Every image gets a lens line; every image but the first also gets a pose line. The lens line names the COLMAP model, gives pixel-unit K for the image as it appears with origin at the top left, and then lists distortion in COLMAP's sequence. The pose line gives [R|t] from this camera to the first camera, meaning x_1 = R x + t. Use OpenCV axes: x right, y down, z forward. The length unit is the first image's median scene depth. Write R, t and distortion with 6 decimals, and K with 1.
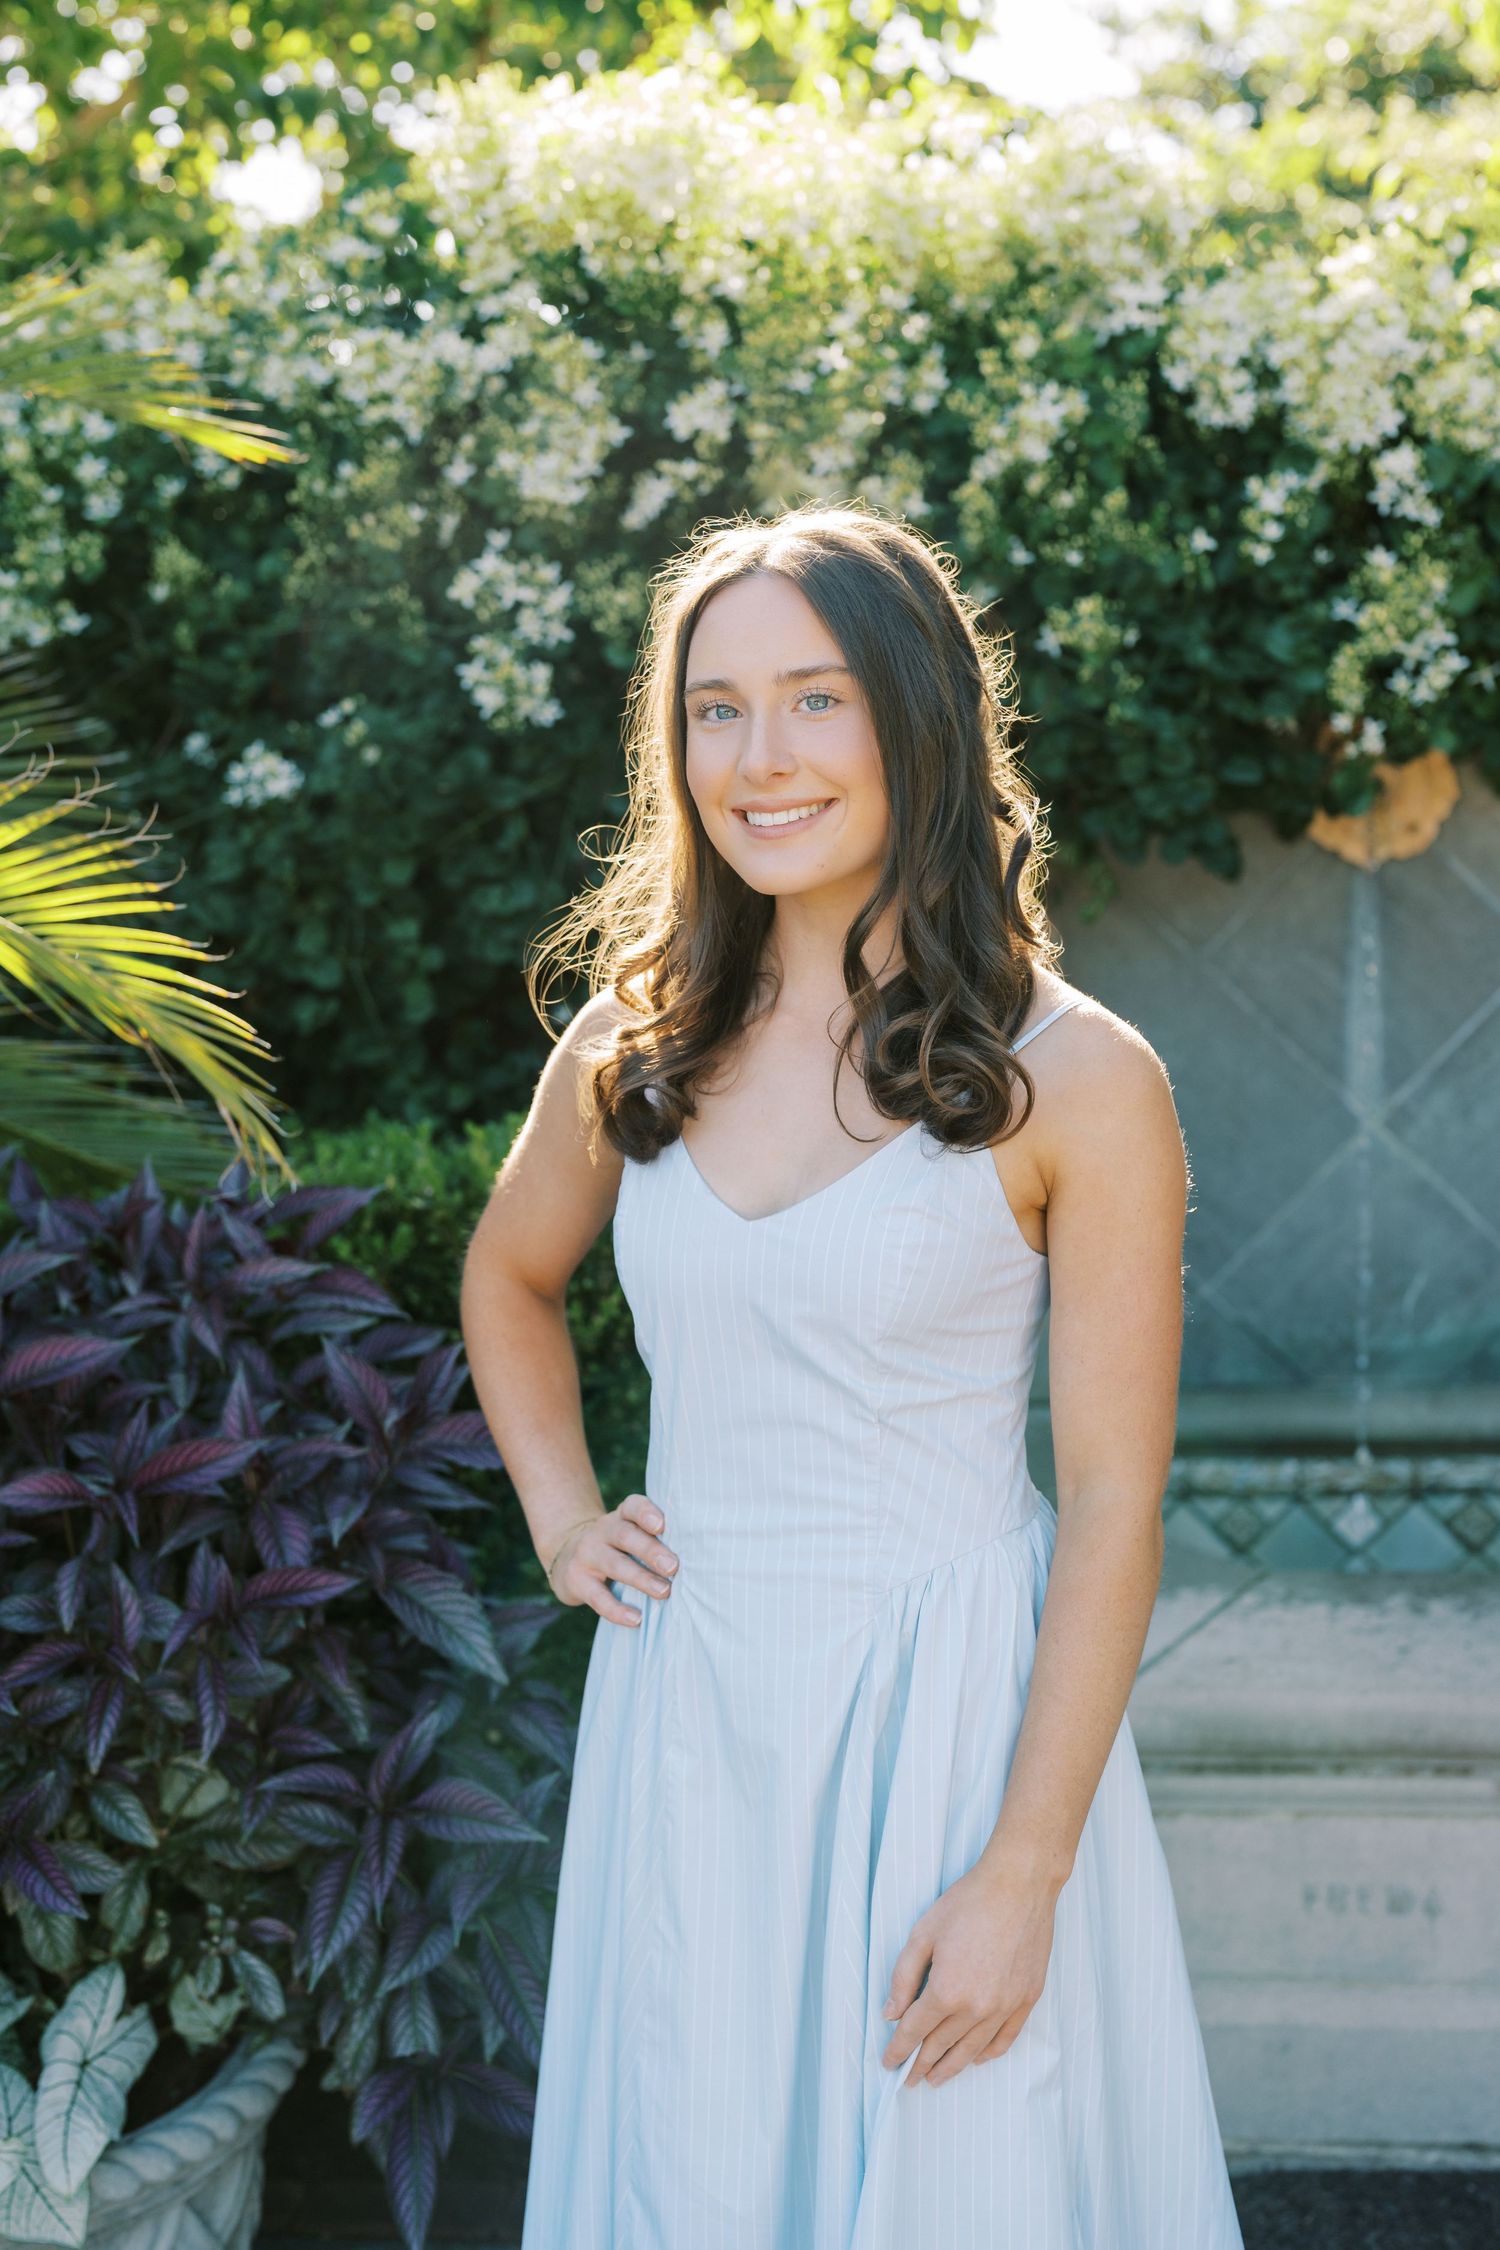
lens RADIAL K [[3160.5, 0, 752.2], [0, 3160.5, 1120.8], [0, 0, 1]] dist [-0.010395, 0.000000]
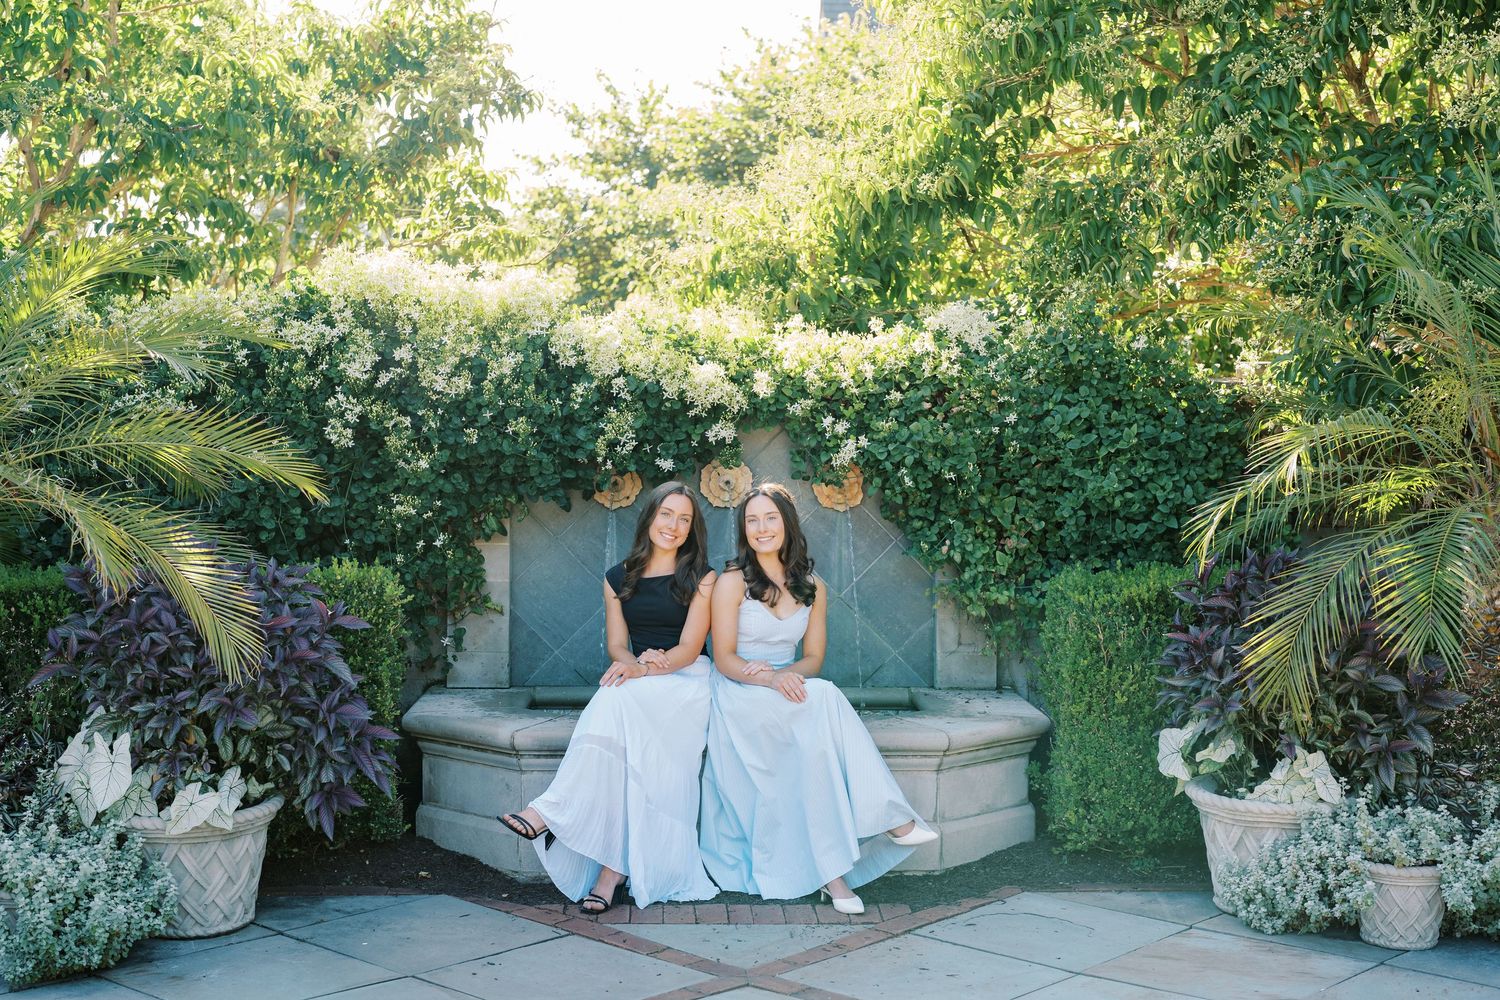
lens RADIAL K [[2107.0, 0, 743.2], [0, 2107.0, 471.9], [0, 0, 1]] dist [-0.010395, 0.000000]
pose [[0.980581, 0.049292, 0.189818, -0.076405], [-0.021575, 0.989137, -0.145405, 0.195124], [-0.194924, 0.138486, 0.970992, -1.109939]]
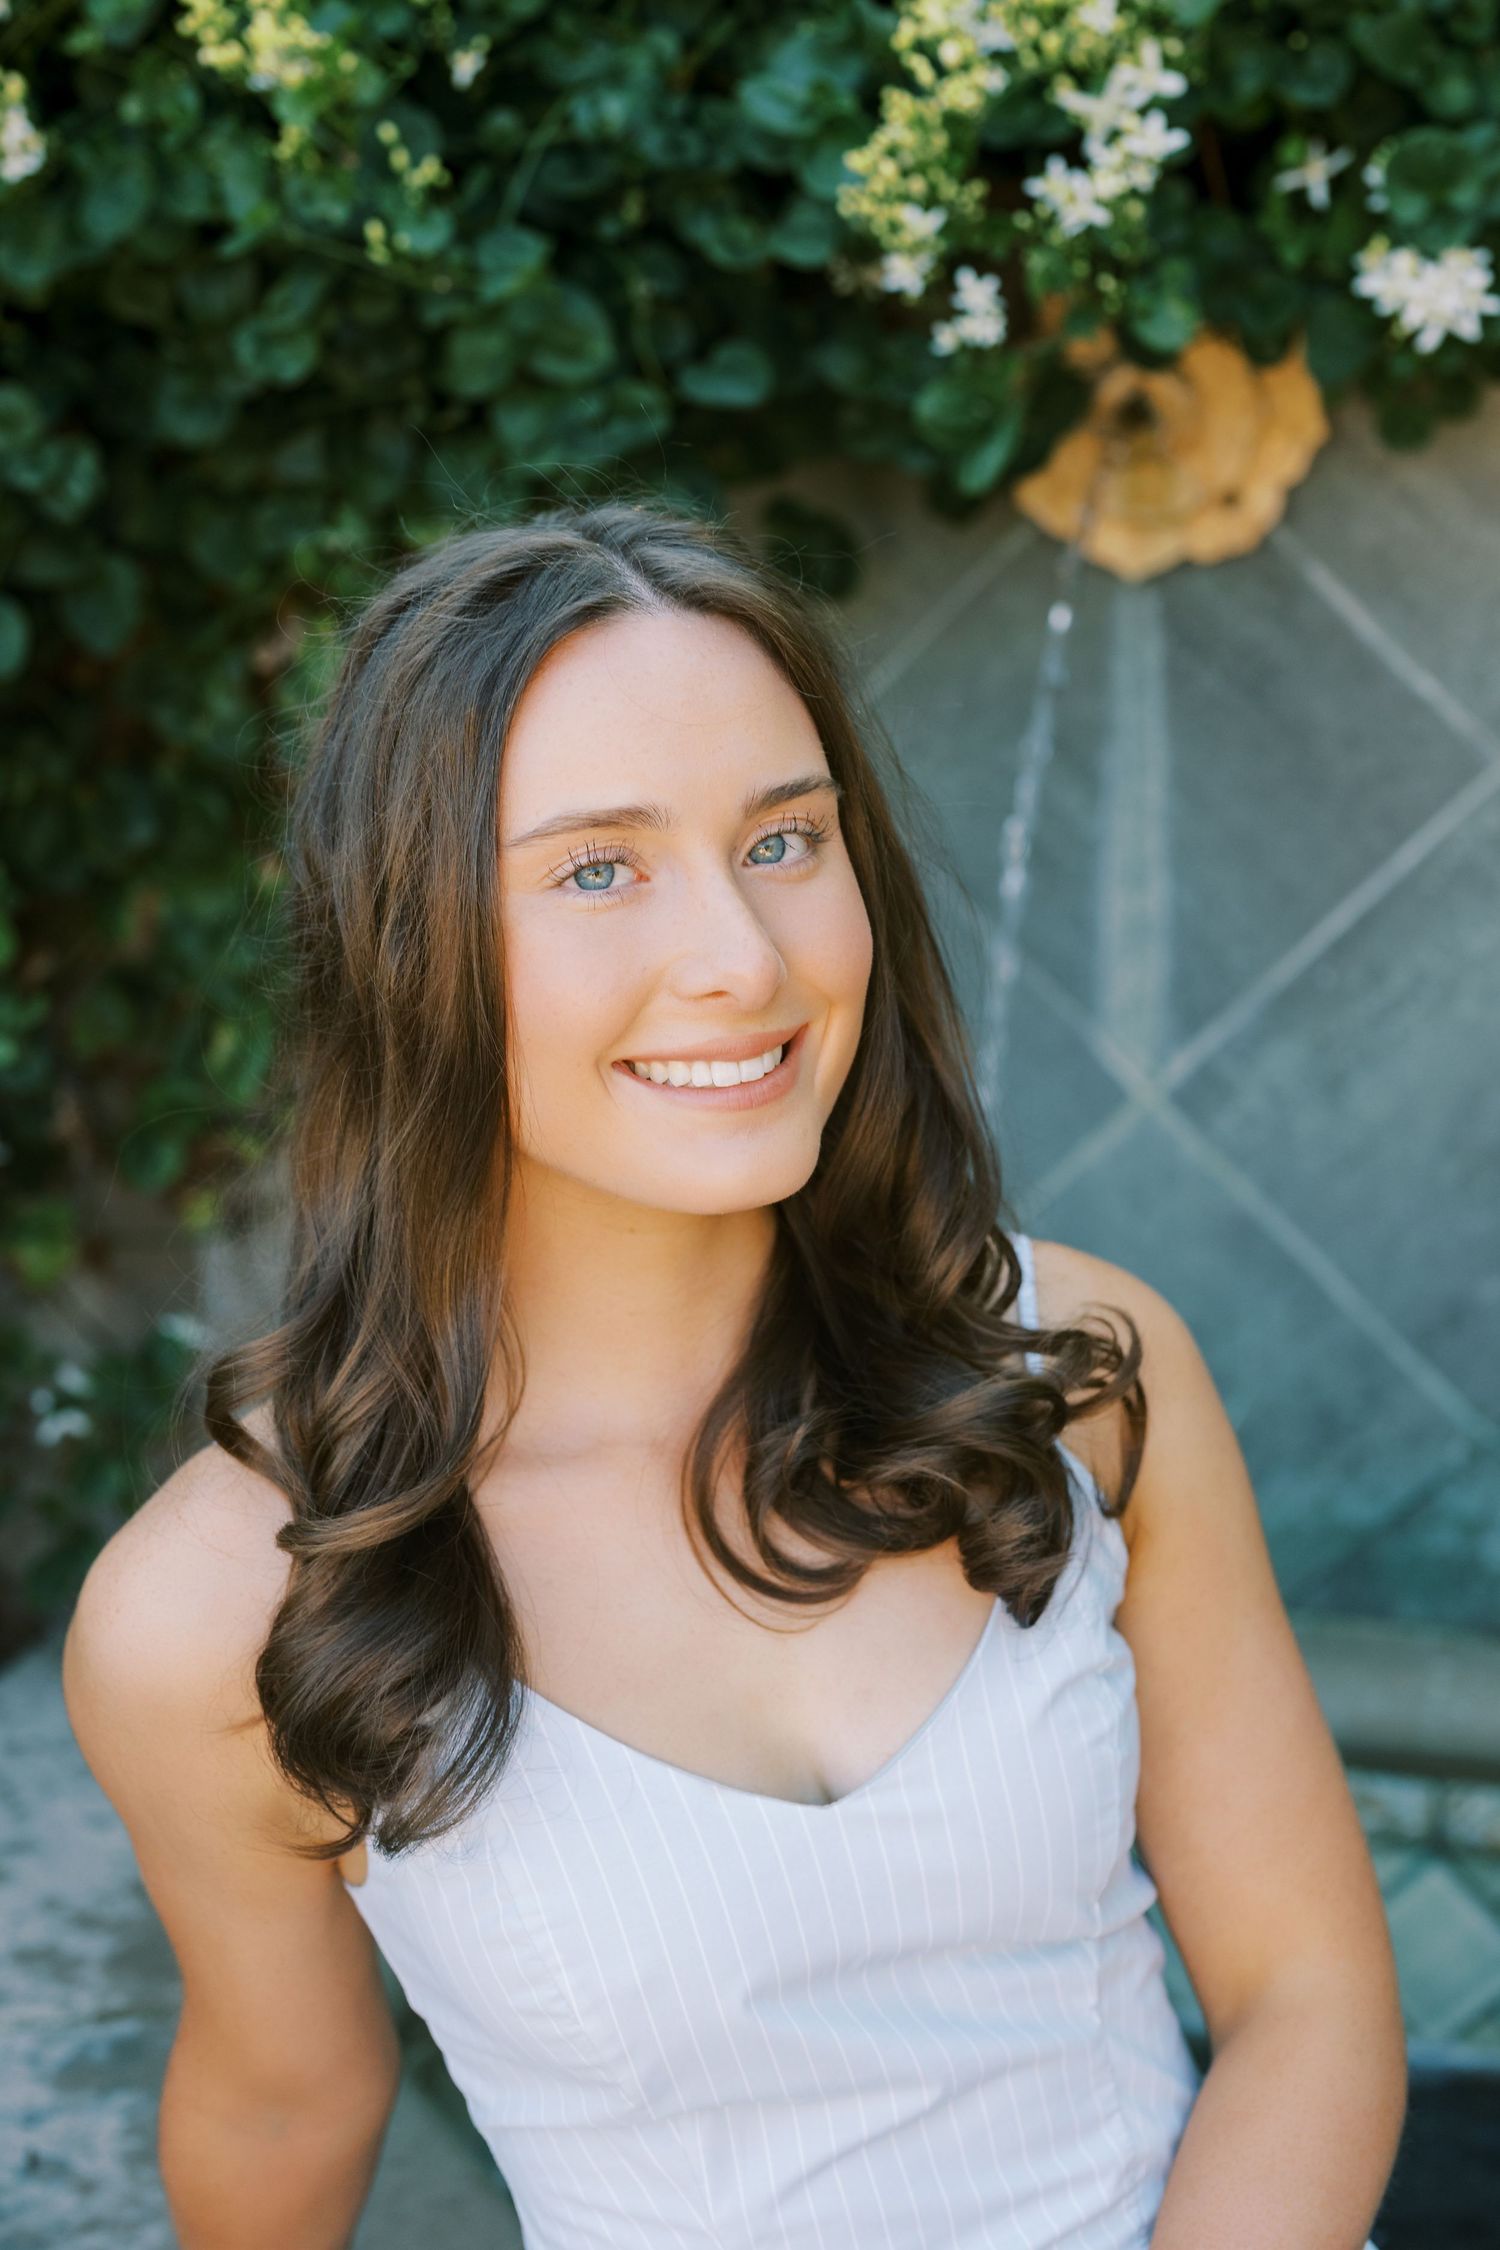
lens RADIAL K [[3543.4, 0, 739.0], [0, 3543.4, 1094.1], [0, 0, 1]] dist [-0.042170, 0.000000]
pose [[0.988361, 0.058903, -0.140258, 0.239105], [-0.042791, 0.992415, 0.115242, -0.068828], [0.145983, -0.107899, 0.983385, 0.503962]]
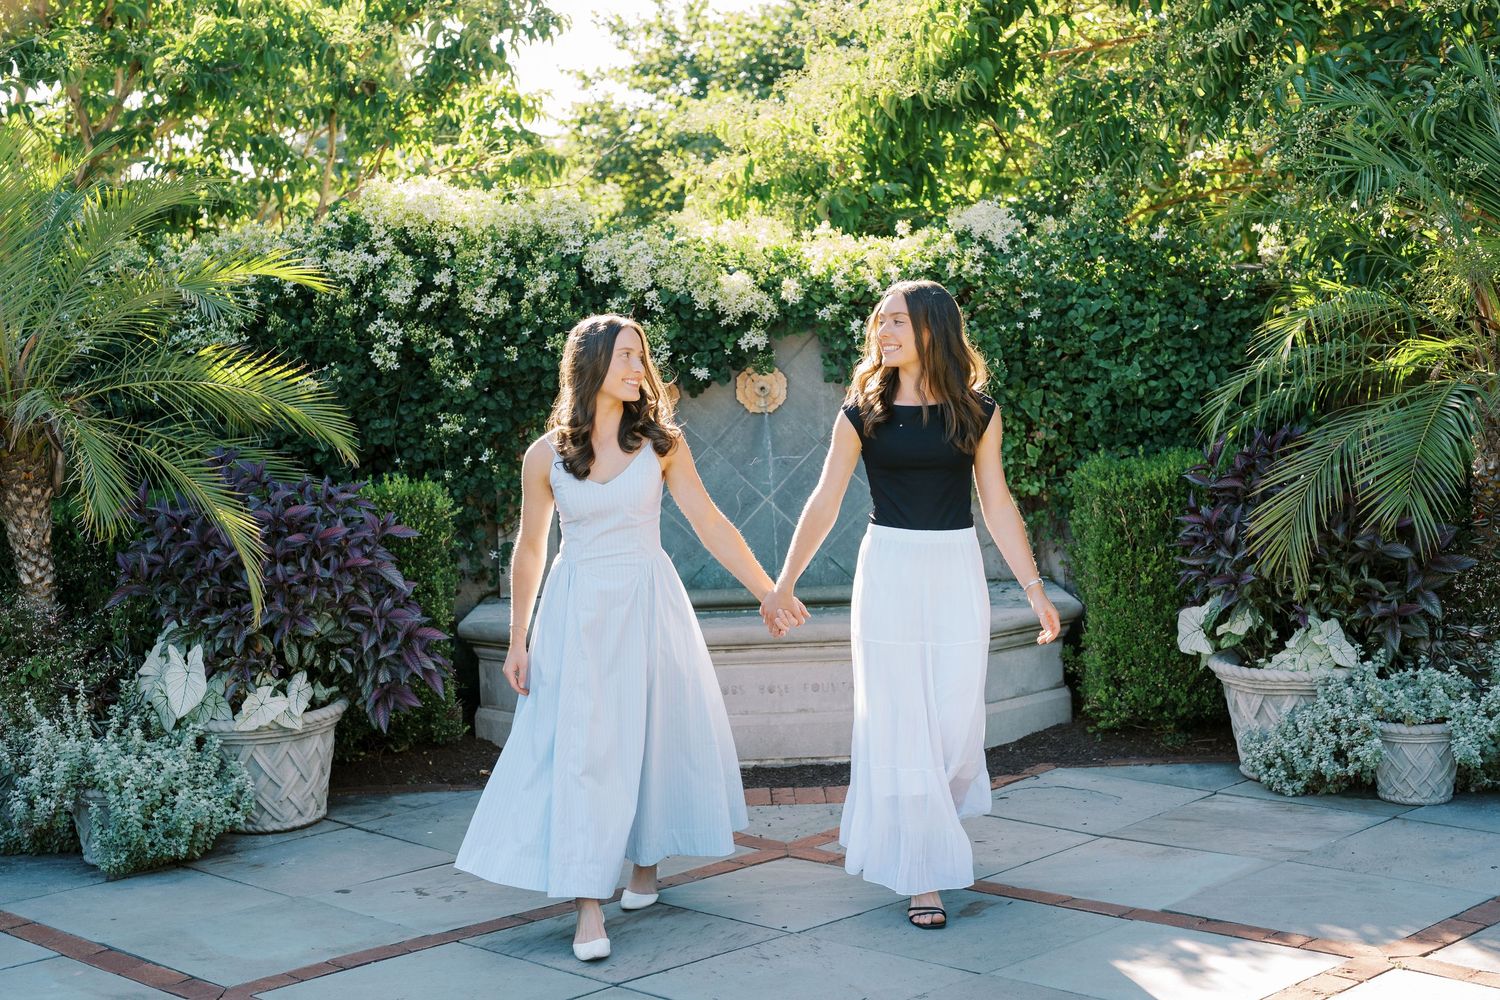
lens RADIAL K [[2222.4, 0, 711.6], [0, 2222.4, 463.8], [0, 0, 1]] dist [-0.024760, 0.000000]
pose [[0.990057, 0.002016, 0.140651, -0.063638], [0.014126, 0.993418, -0.113673, 0.238013], [-0.139954, 0.114530, 0.983512, -1.302959]]
